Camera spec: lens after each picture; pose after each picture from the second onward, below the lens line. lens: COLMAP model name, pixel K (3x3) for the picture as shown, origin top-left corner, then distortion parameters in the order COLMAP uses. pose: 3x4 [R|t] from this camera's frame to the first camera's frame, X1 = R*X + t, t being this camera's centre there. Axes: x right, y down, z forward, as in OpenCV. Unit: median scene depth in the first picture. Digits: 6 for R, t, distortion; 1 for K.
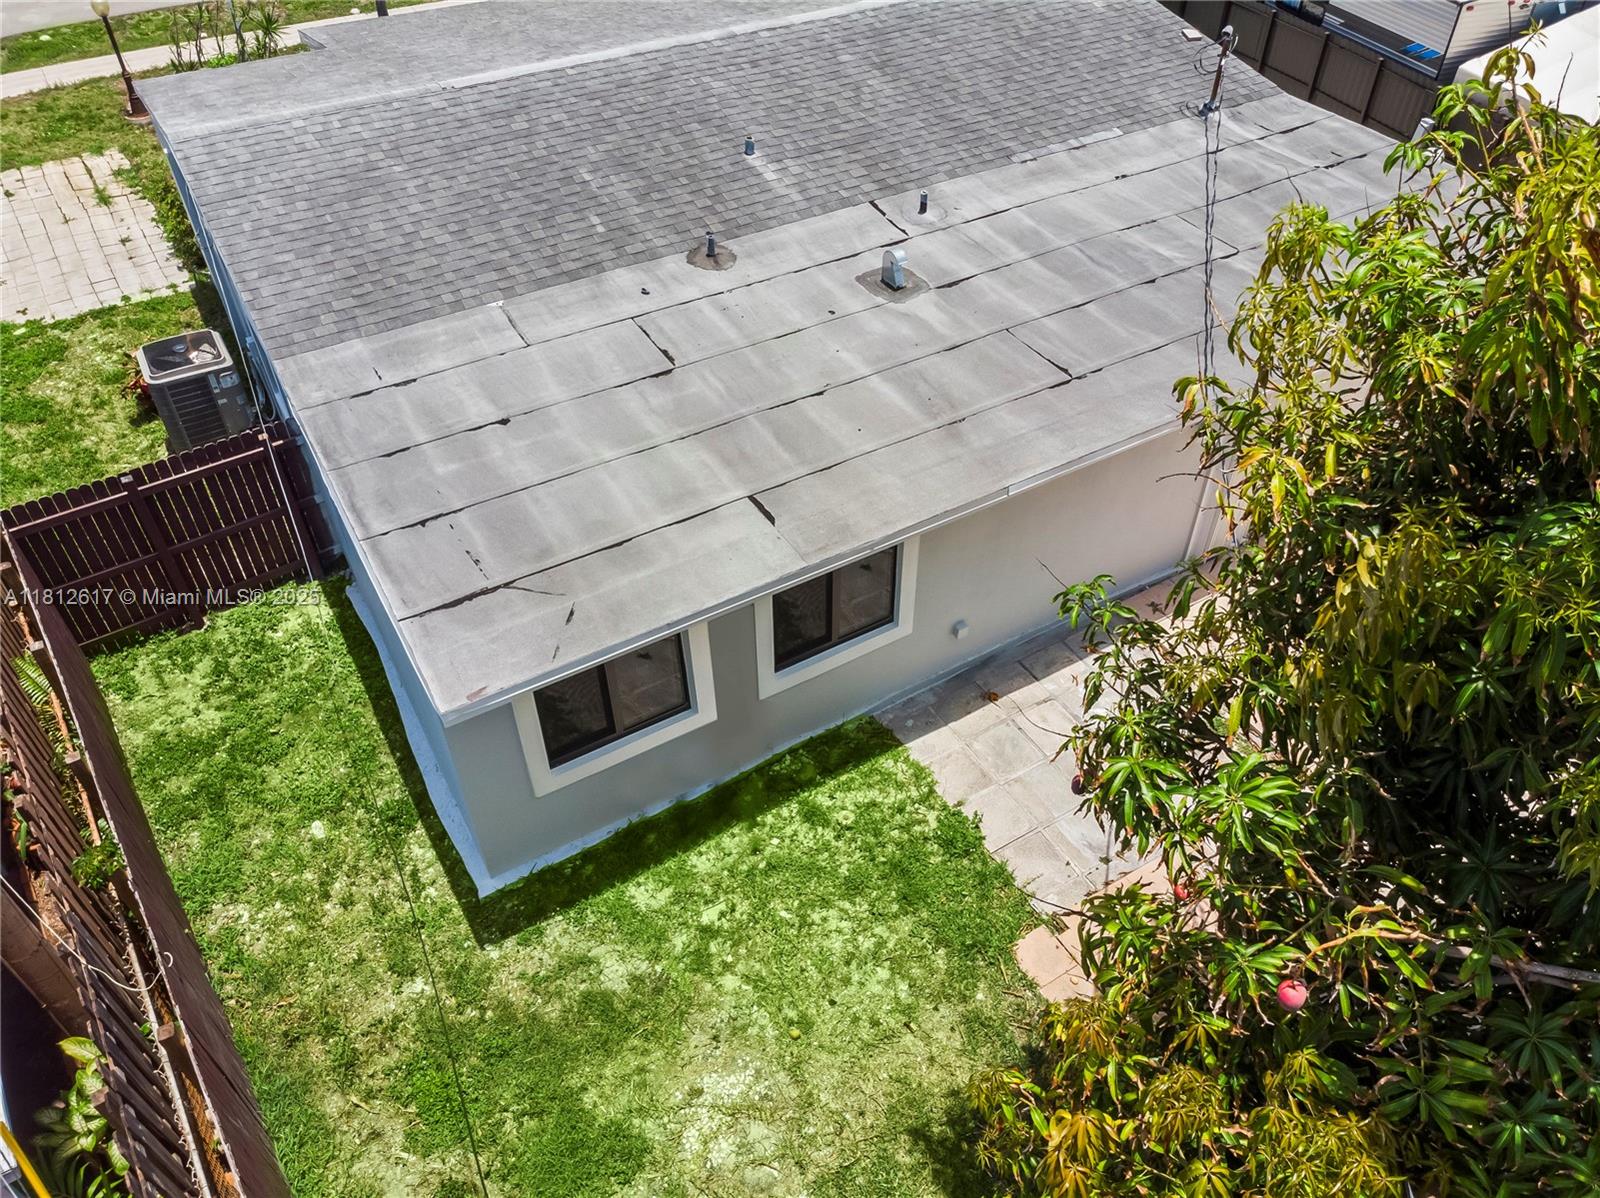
lens RADIAL K [[1169.6, 0, 800.0], [0, 1169.6, 599.0], [0, 0, 1]] dist [-0.001168, 0.000381]
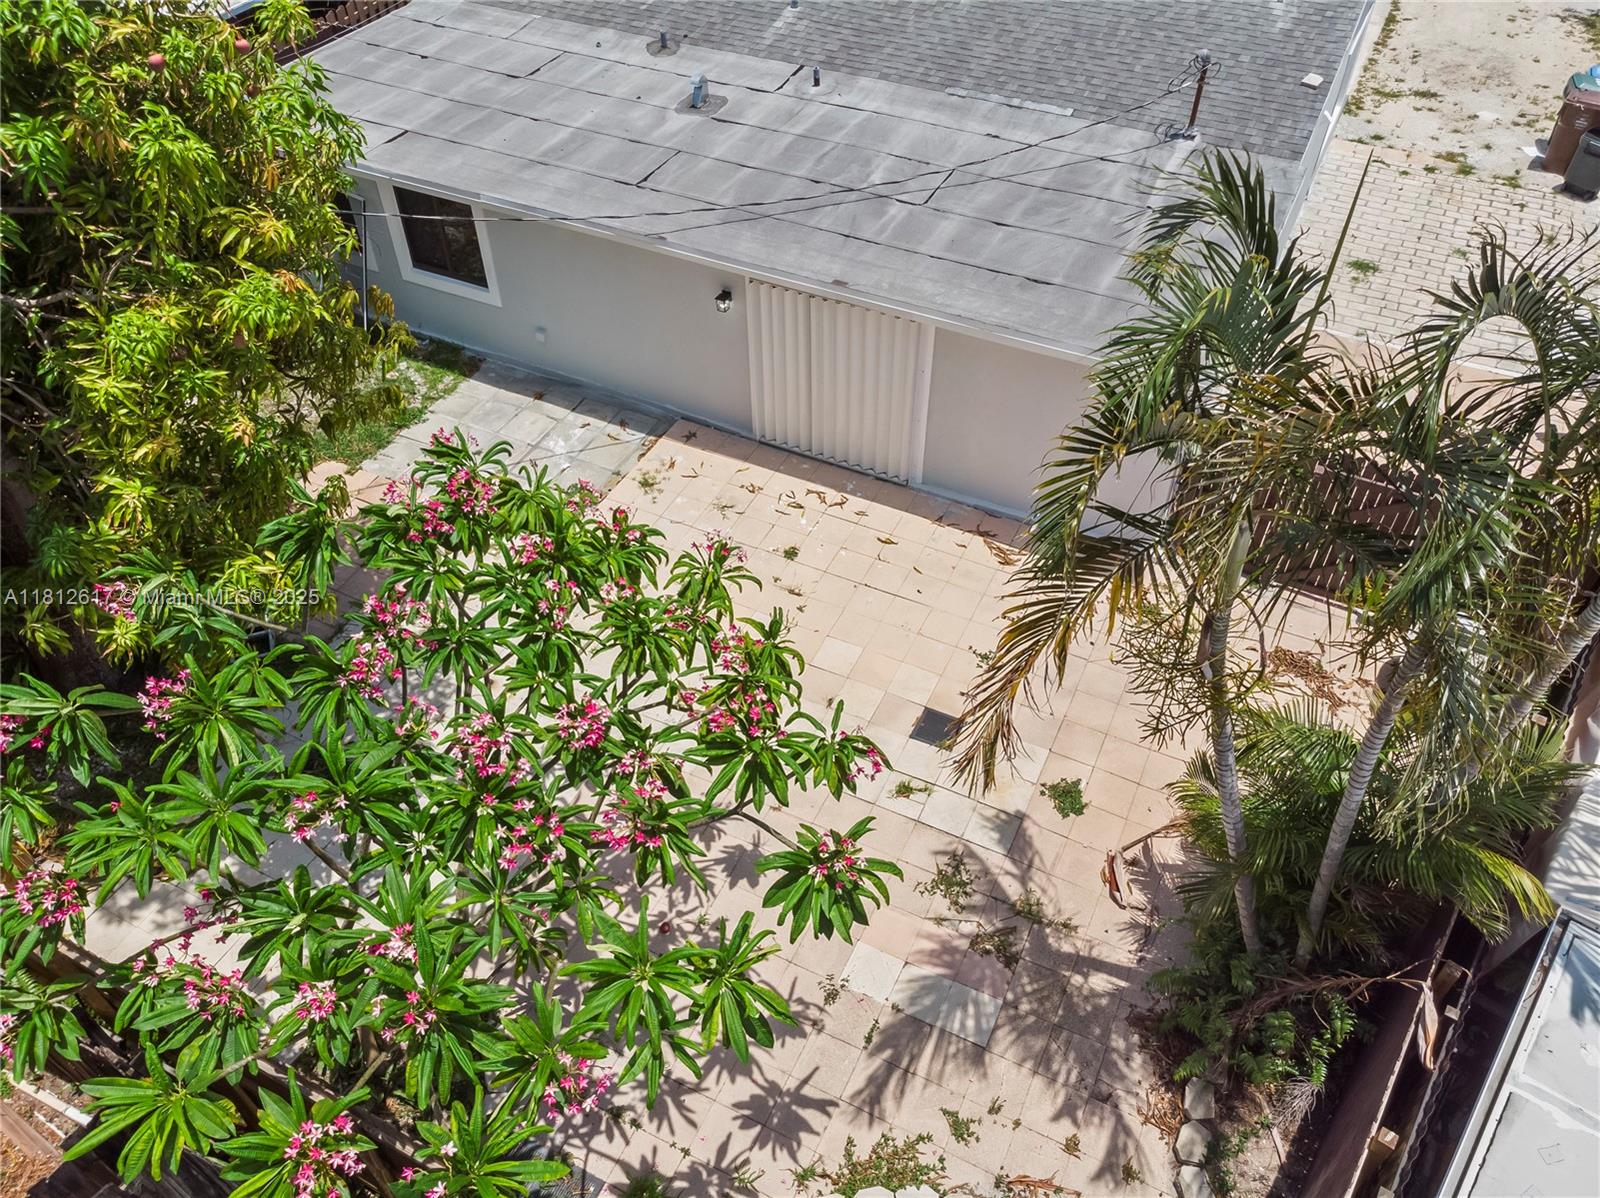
lens RADIAL K [[1112.3, 0, 800.3], [0, 1112.3, 636.8], [0, 0, 1]] dist [0.001177, 0.000916]
pose [[0.535621, 0.614029, -0.579722, 1.244537], [-0.577652, 0.767172, 0.278864, -0.235806], [0.615977, 0.185513, 0.765609, 0.260707]]
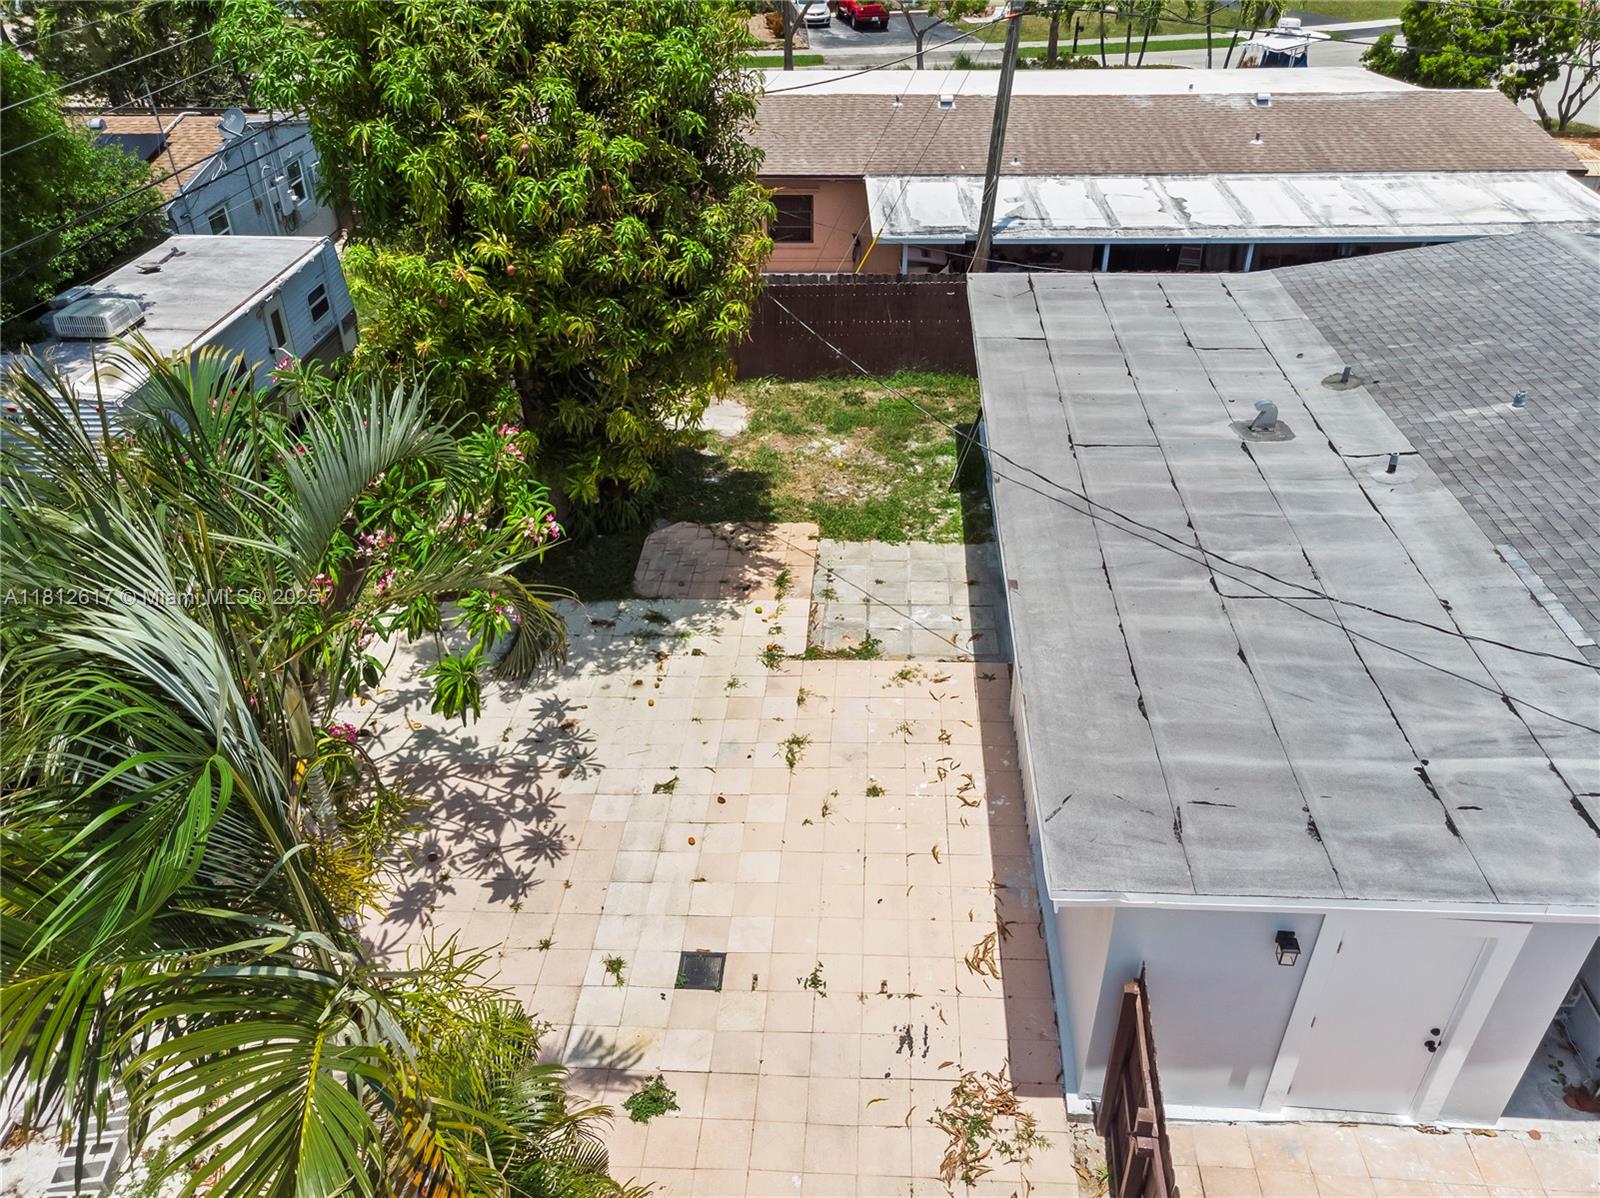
lens RADIAL K [[1169.6, 0, 800.0], [0, 1169.6, 599.0], [0, 0, 1]] dist [-0.001168, 0.000381]
pose [[-0.577344, 0.453531, -0.678958, 1.265052], [-0.553595, 0.393801, 0.733794, -0.837820], [0.600173, 0.799519, 0.023714, 0.866710]]
